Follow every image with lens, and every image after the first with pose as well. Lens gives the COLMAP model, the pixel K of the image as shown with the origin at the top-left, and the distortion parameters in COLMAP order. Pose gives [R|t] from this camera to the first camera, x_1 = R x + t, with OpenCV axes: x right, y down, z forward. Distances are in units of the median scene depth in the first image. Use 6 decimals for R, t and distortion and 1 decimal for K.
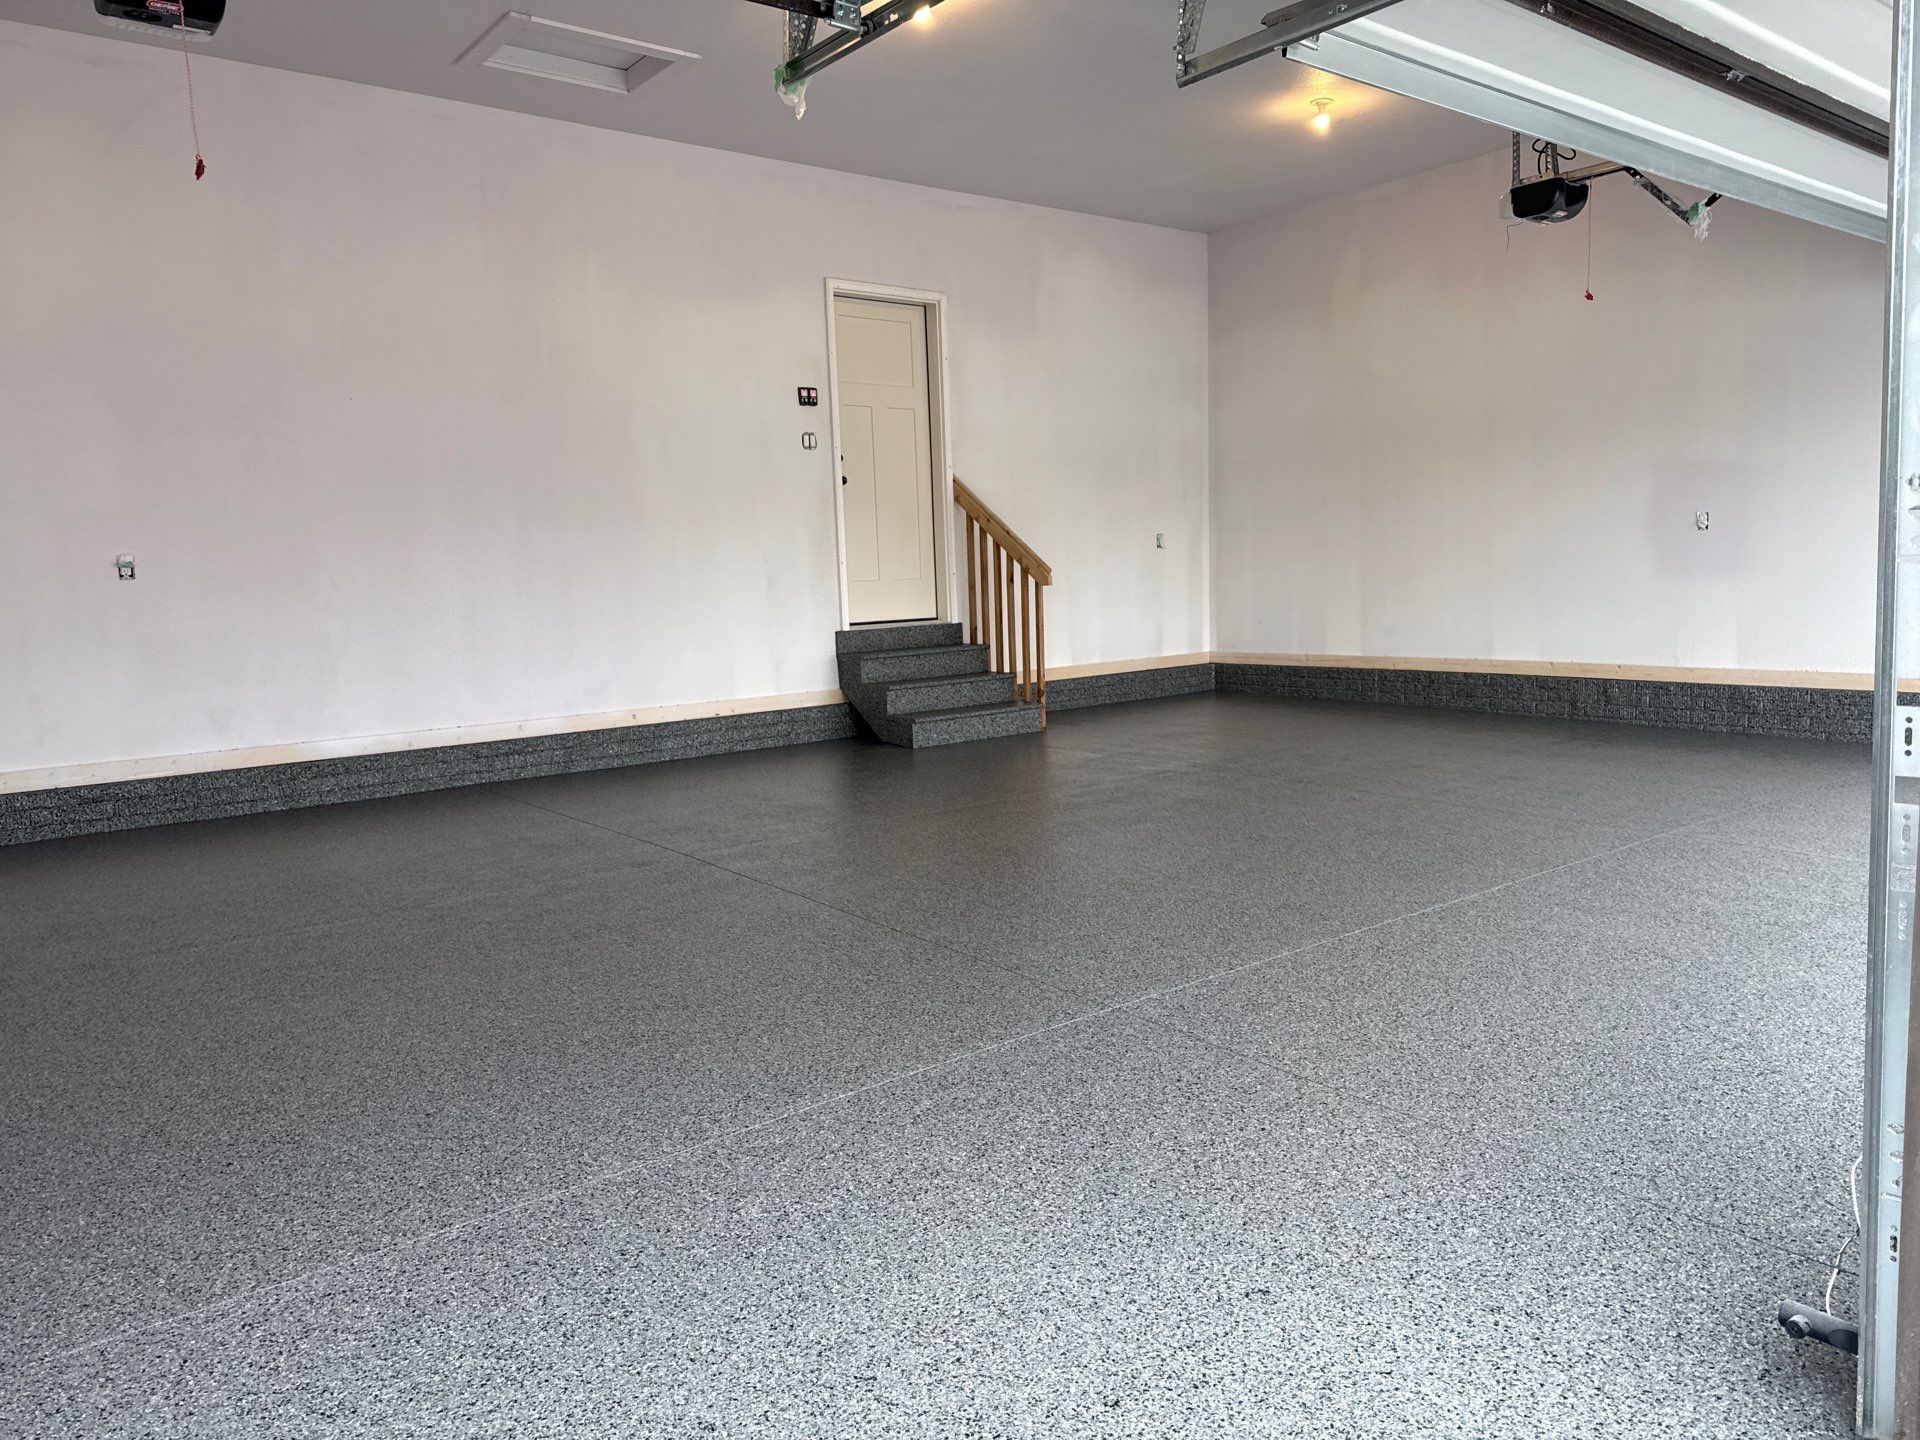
lens RADIAL K [[1350.4, 0, 966.4], [0, 1350.4, 715.2], [0, 0, 1]] dist [0.113720, -0.158786]
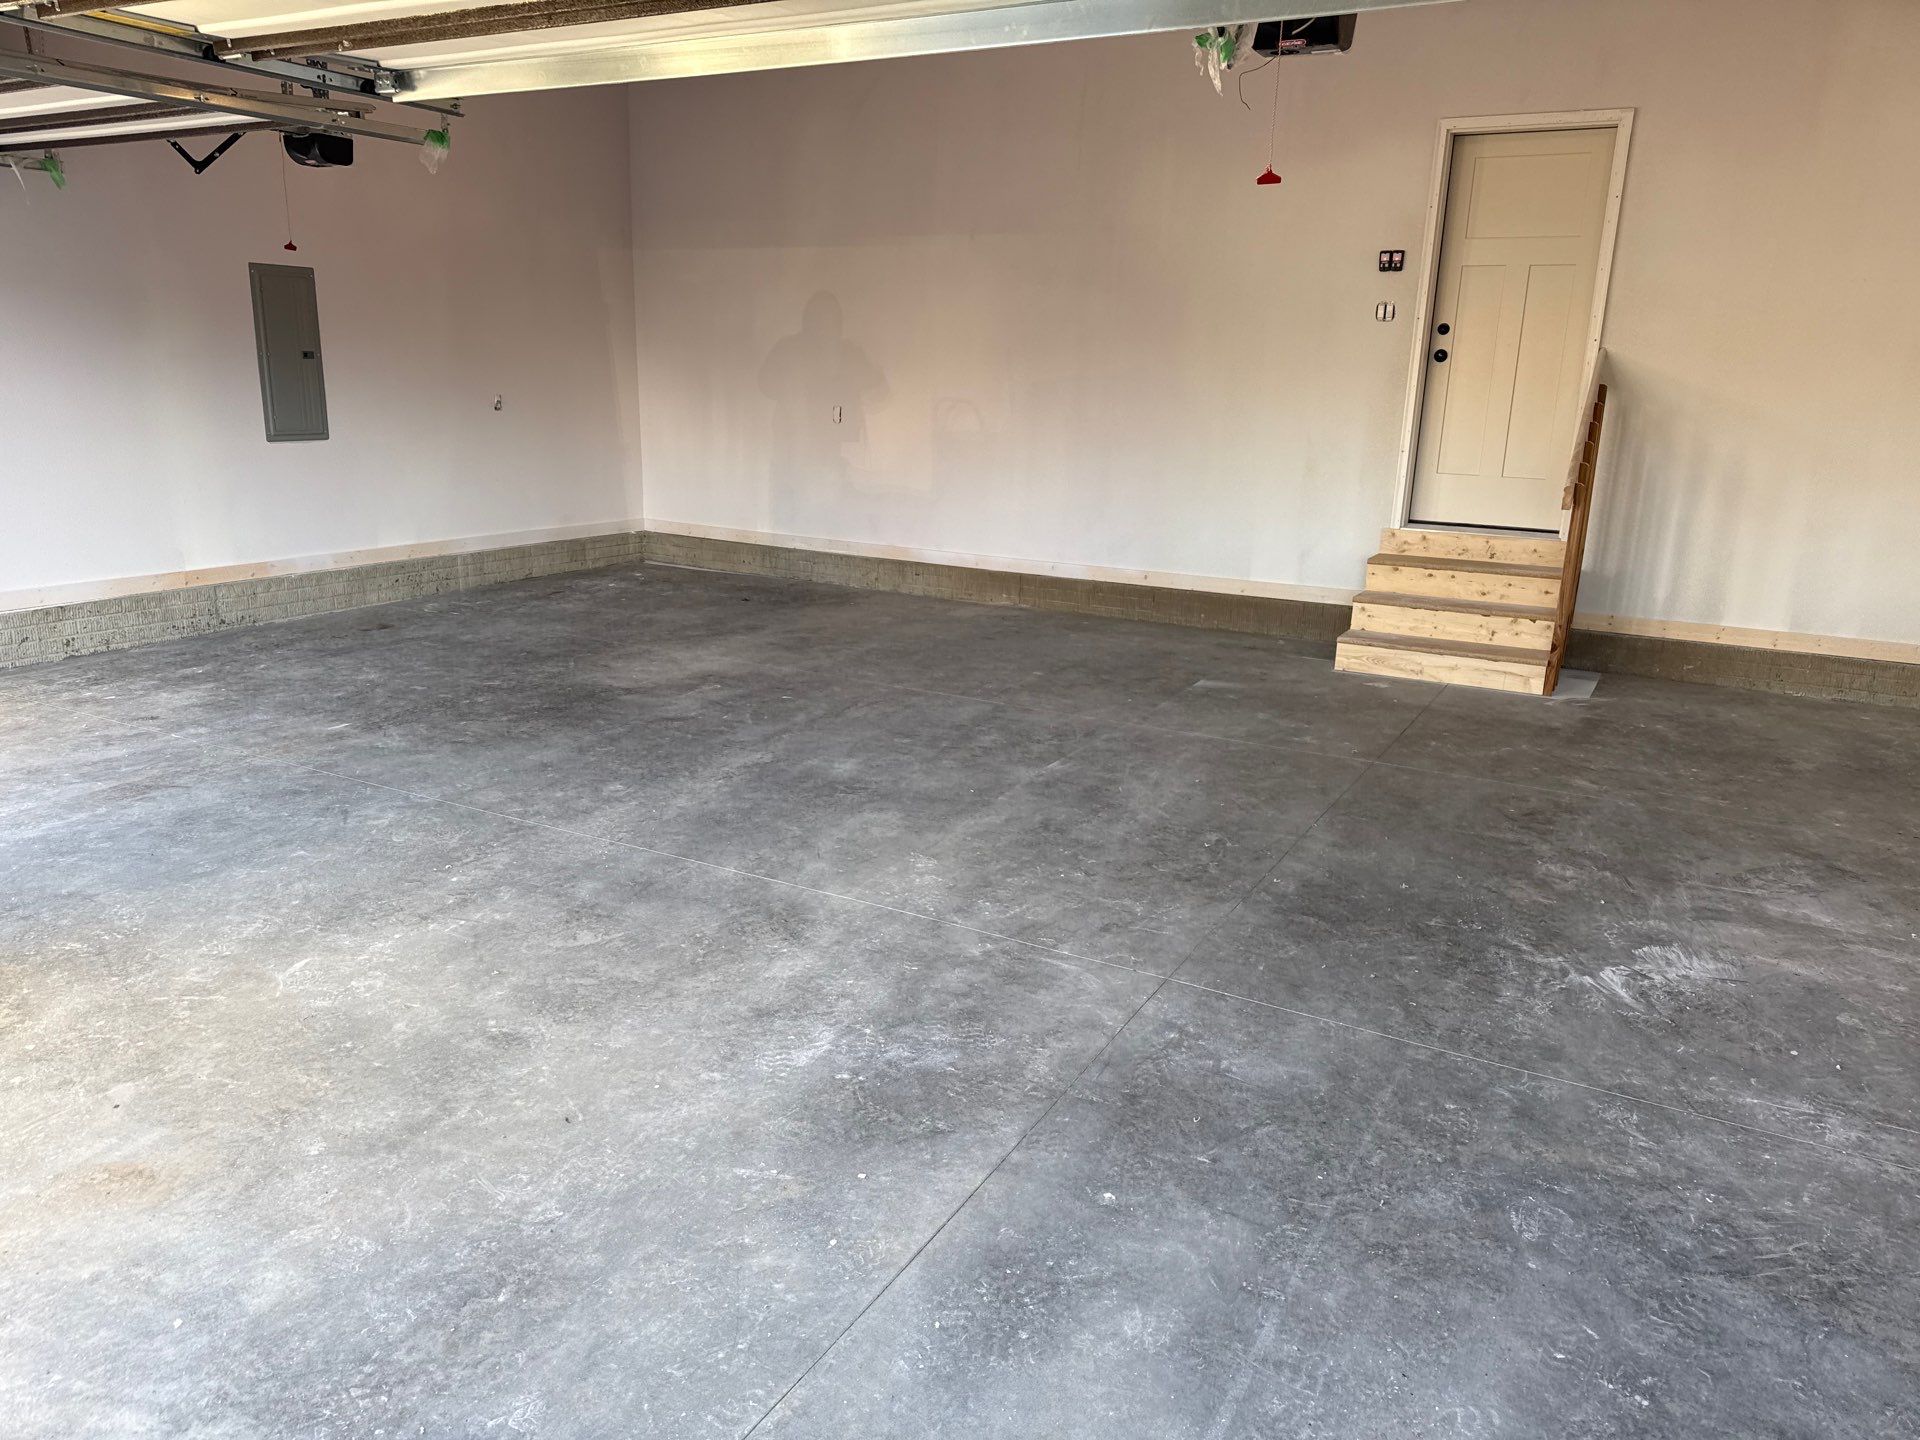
lens RADIAL K [[1356.5, 0, 937.0], [0, 1356.5, 717.6], [0, 0, 1]] dist [0.058513, -0.066530]
pose [[0.364225, 0.278621, -0.888656, 0.682295], [-0.140402, 0.959721, 0.243357, -0.128698], [0.920667, 0.036132, 0.388674, 0.403449]]
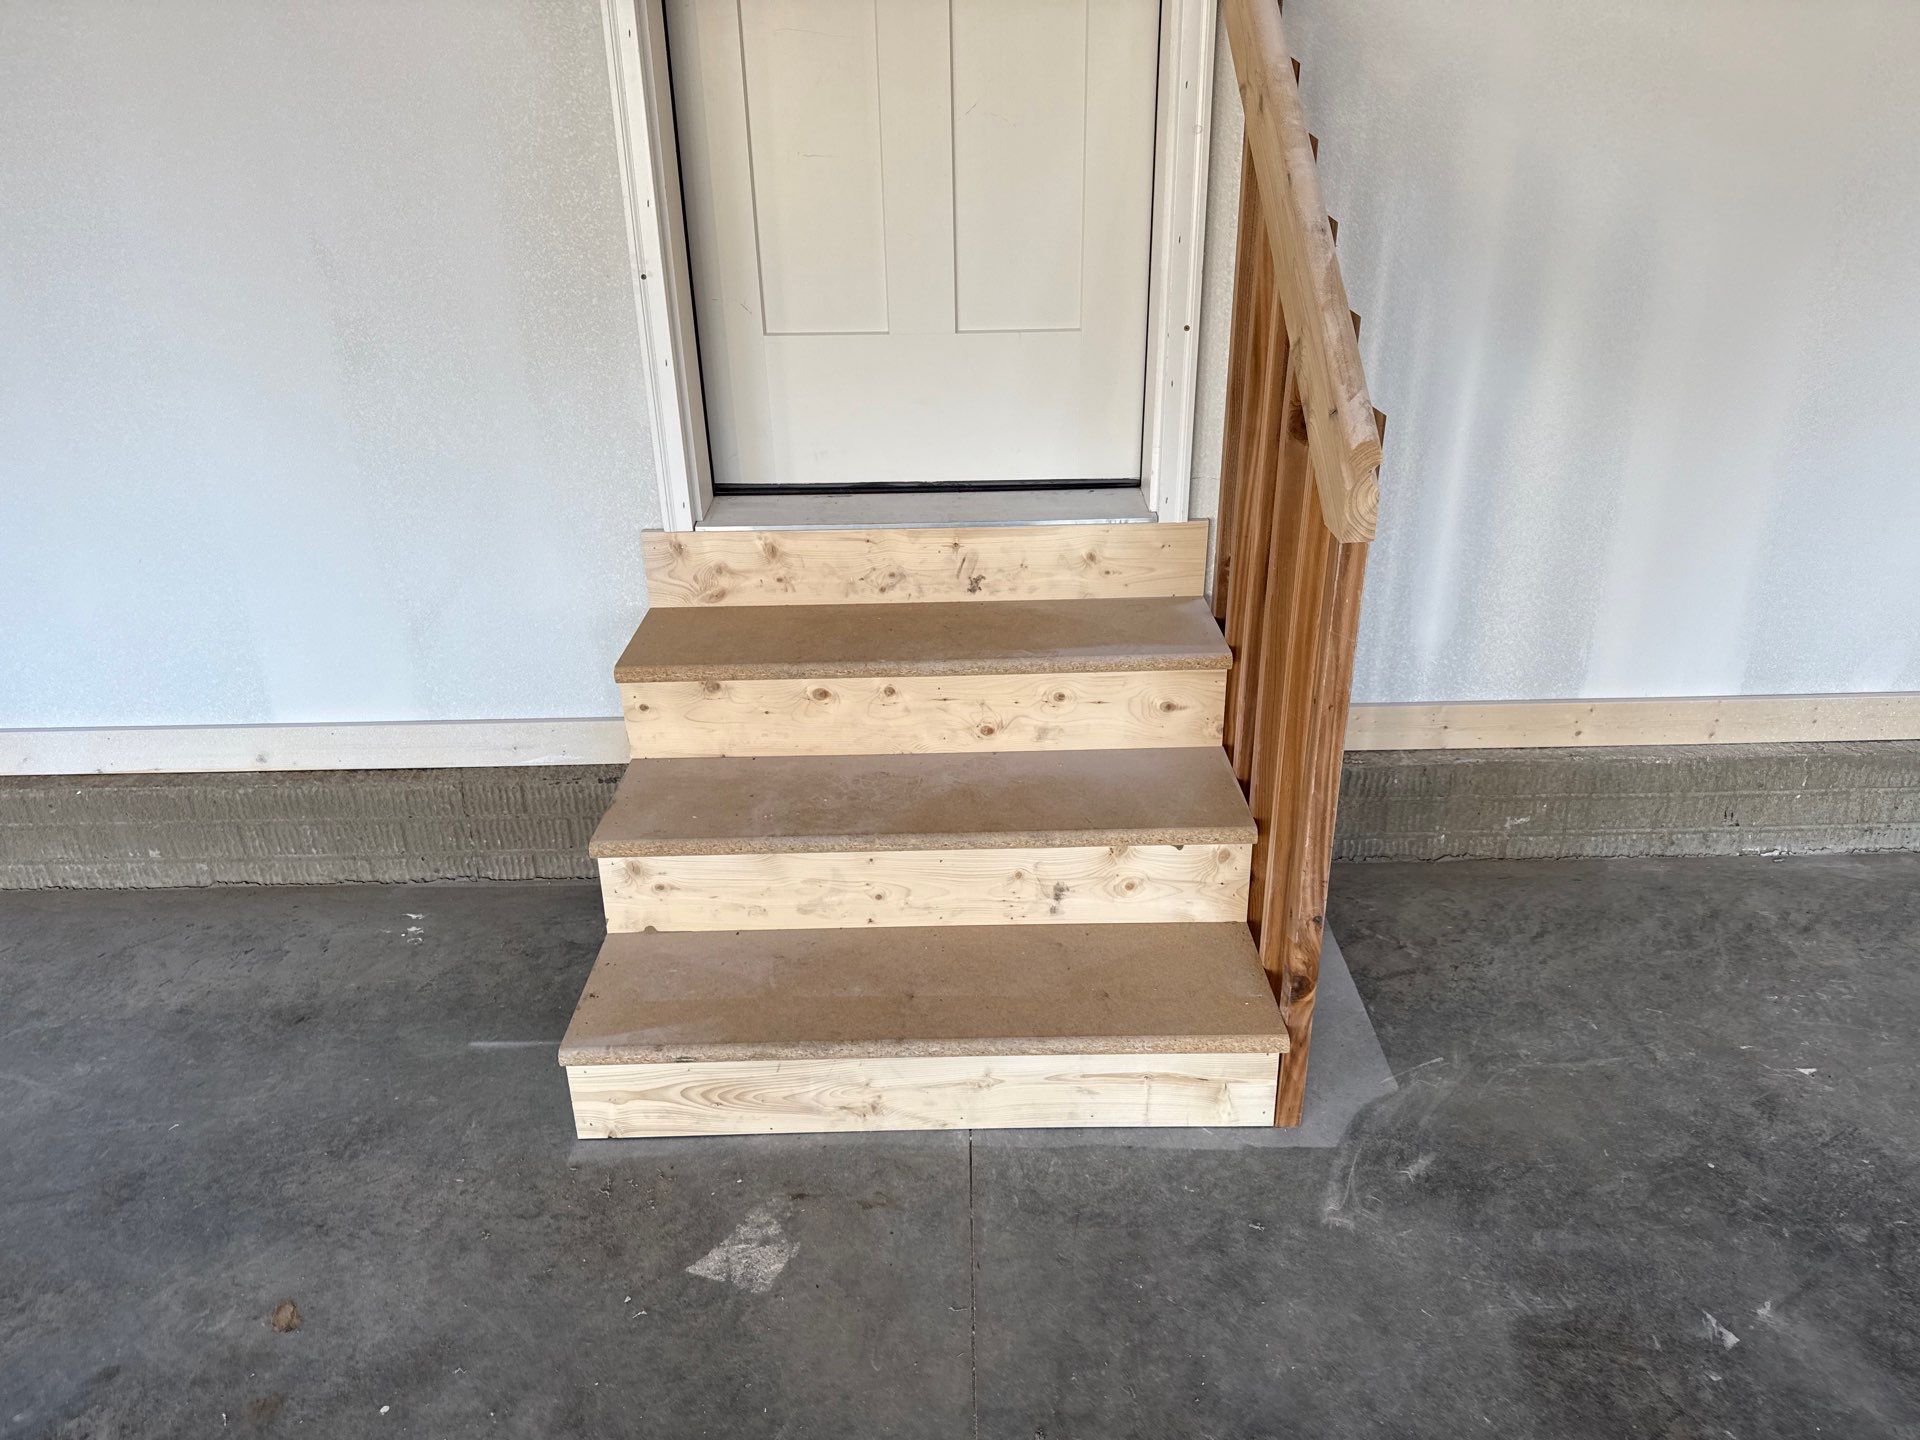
lens RADIAL K [[1356.5, 0, 937.0], [0, 1356.5, 717.6], [0, 0, 1]] dist [0.058513, -0.066530]
pose [[0.769609, 0.279954, -0.573871, 0.137547], [-0.066703, 0.929090, 0.363788, -0.143625], [0.635022, -0.241695, 0.733710, 0.873685]]
